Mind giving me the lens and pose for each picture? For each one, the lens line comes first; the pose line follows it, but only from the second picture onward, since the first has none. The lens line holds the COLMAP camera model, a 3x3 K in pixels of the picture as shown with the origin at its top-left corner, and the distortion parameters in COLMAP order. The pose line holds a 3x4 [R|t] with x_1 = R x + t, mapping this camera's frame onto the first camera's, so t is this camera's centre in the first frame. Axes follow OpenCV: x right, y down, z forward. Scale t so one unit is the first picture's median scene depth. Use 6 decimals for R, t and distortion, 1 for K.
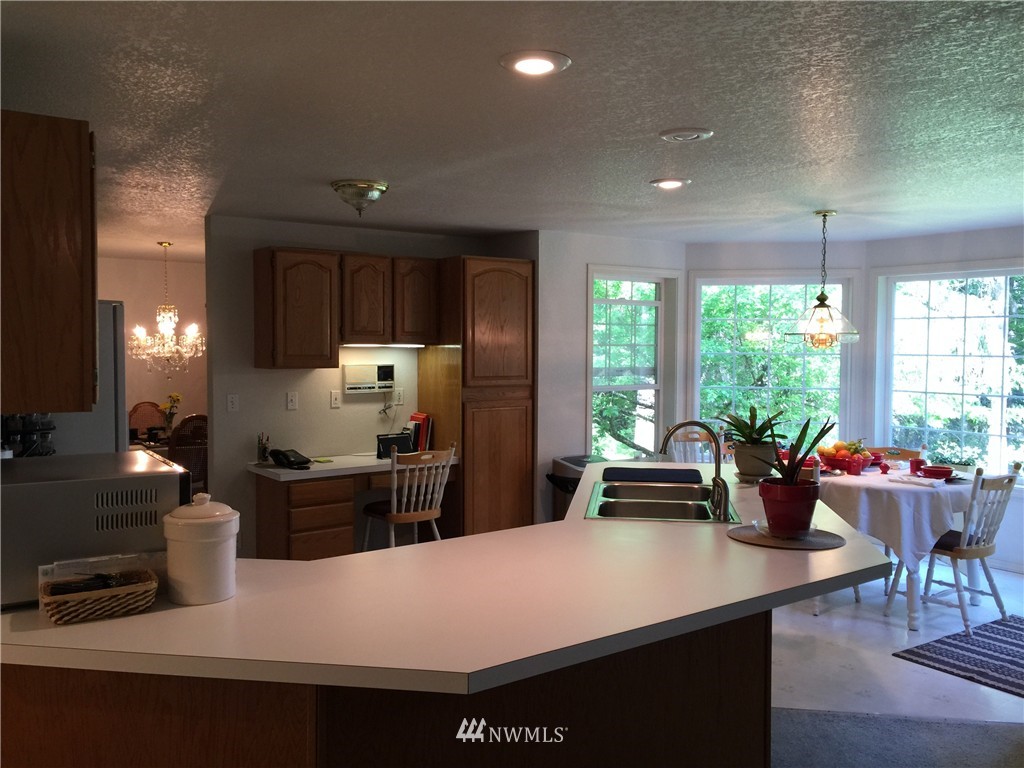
lens RADIAL K [[864.0, 0, 513.3], [0, 864.0, 375.9], [0, 0, 1]] dist [0.076861, -0.110230]
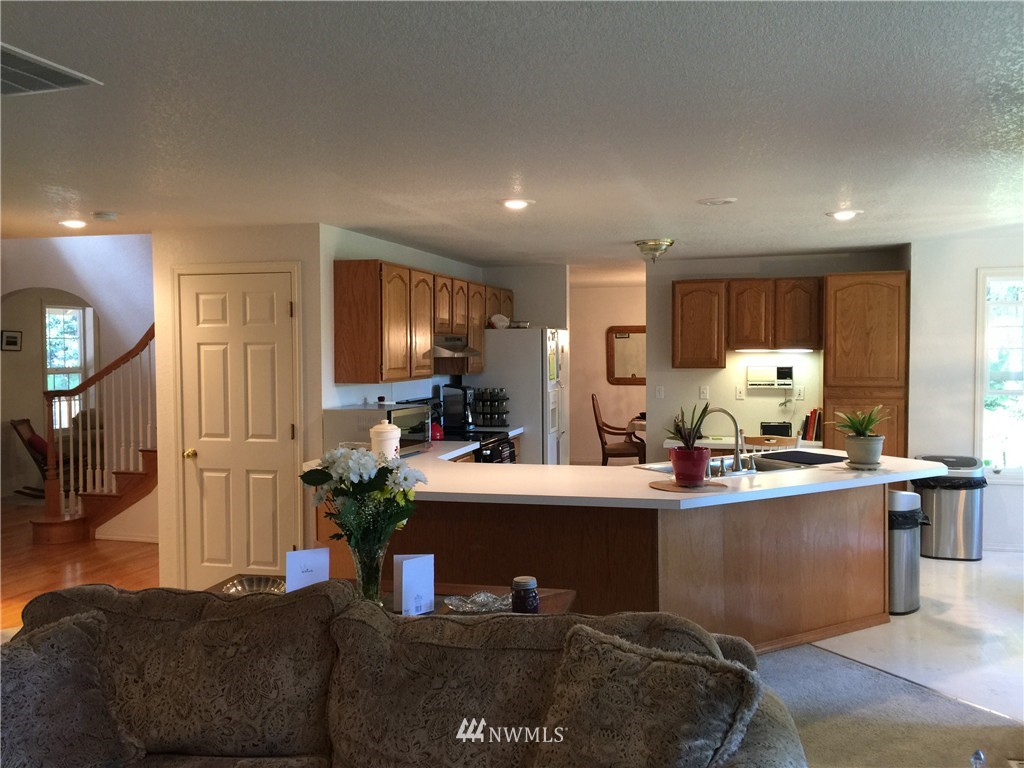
lens RADIAL K [[864.0, 0, 513.3], [0, 864.0, 375.9], [0, 0, 1]] dist [0.076861, -0.110230]
pose [[0.618467, 0.019120, -0.785578, 0.593294], [-0.020161, 0.999761, 0.008461, -0.001945], [0.785552, 0.010605, 0.618705, -0.058714]]
